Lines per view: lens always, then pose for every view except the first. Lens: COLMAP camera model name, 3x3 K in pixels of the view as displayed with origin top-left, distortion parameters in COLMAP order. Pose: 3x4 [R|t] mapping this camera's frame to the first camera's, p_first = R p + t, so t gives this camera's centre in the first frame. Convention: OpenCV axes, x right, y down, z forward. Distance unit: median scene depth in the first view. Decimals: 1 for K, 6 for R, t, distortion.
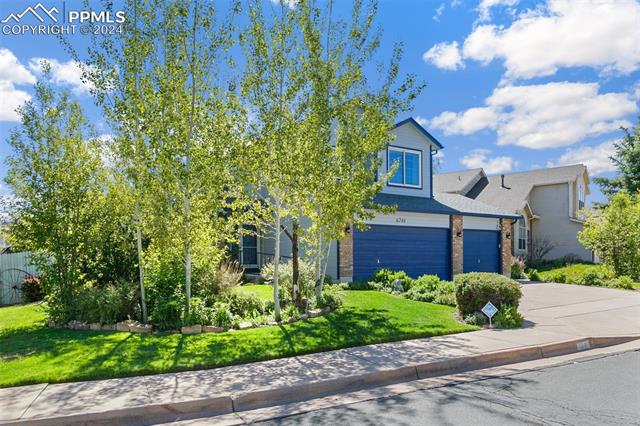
lens RADIAL K [[475.4, 0, 320.0], [0, 475.4, 211.7], [0, 0, 1]] dist [0.004907, 0.001305]
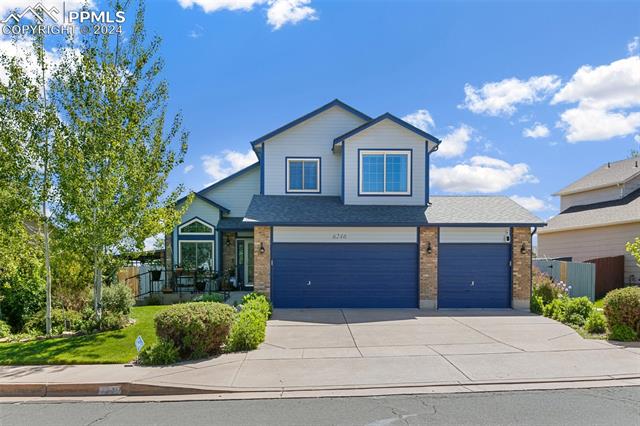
lens RADIAL K [[517.2, 0, 320.0], [0, 517.2, 214.9], [0, 0, 1]] dist [-0.006376, -0.001166]
pose [[0.856428, -0.044572, -0.514338, 0.587243], [0.046759, 0.998868, -0.008702, -0.014142], [0.514144, -0.016597, 0.857543, 0.141676]]
